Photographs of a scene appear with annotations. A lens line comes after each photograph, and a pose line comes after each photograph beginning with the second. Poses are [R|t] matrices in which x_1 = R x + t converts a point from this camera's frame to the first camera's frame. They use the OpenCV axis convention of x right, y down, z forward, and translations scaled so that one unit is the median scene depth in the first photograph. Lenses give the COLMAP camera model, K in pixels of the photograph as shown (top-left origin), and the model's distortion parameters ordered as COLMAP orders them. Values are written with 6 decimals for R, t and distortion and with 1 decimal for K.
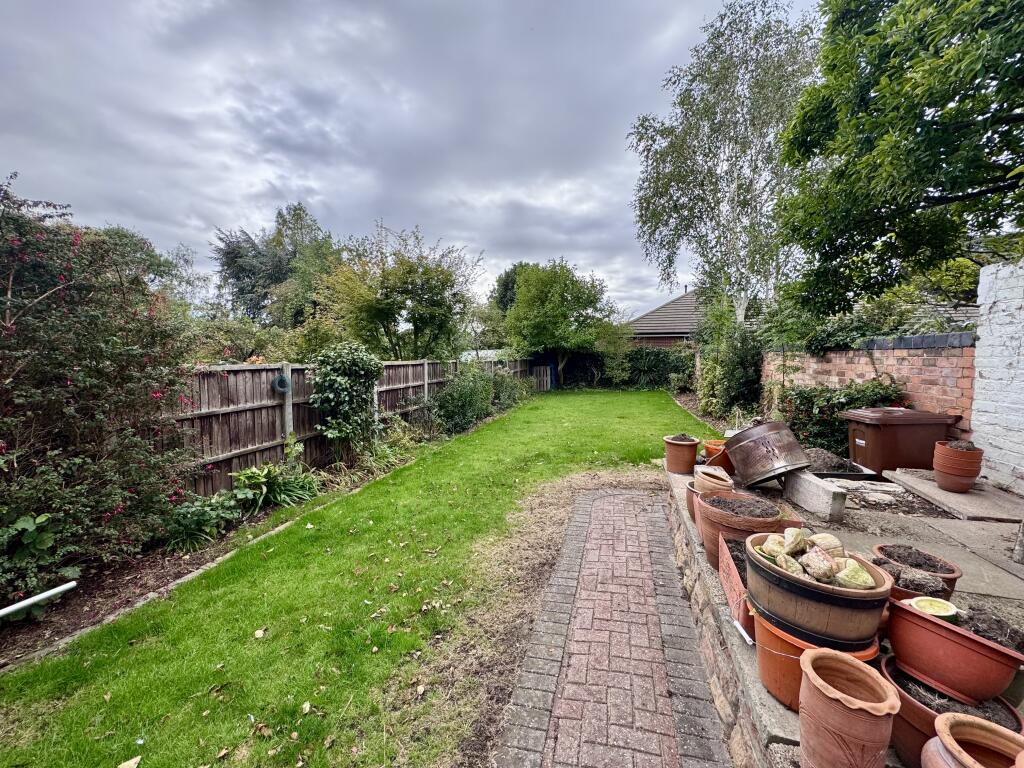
lens RADIAL K [[408.1, 0, 510.4], [0, 408.1, 381.5], [0, 0, 1]] dist [-0.001136, 0.000019]
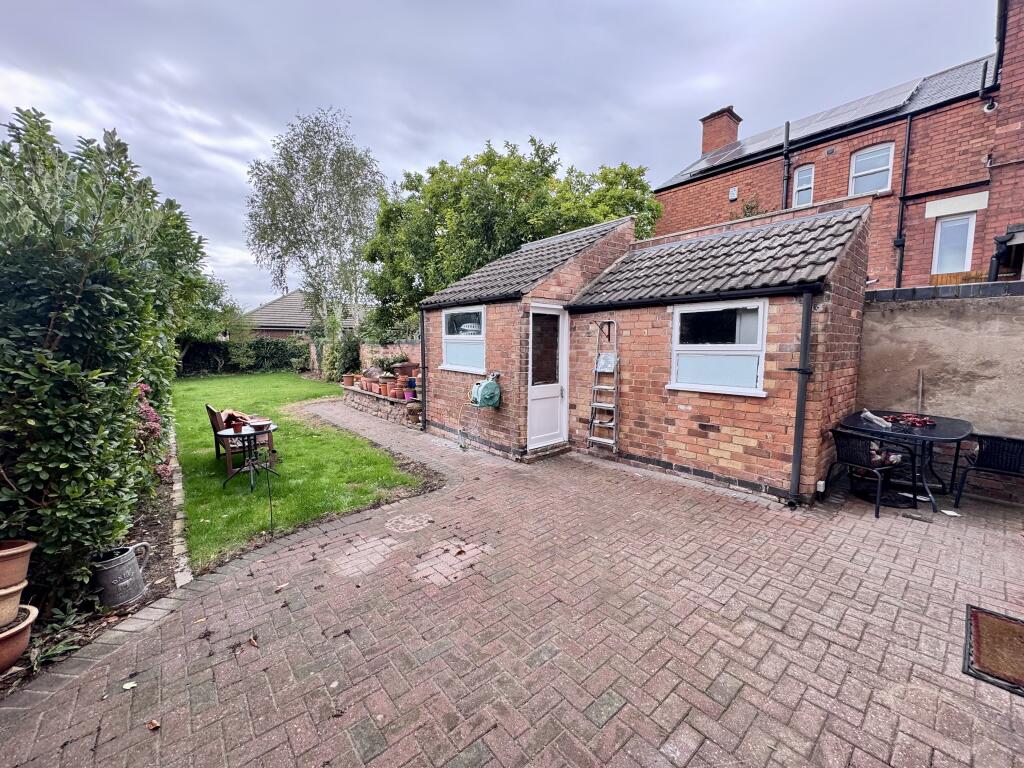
lens RADIAL K [[408.1, 0, 512.3], [0, 408.1, 382.8], [0, 0, 1]] dist [-0.001136, 0.000019]
pose [[0.578101, -0.080482, 0.811986, -0.275598], [0.052992, 0.996726, 0.061065, 0.016533], [-0.814242, 0.007728, 0.580474, -0.358229]]
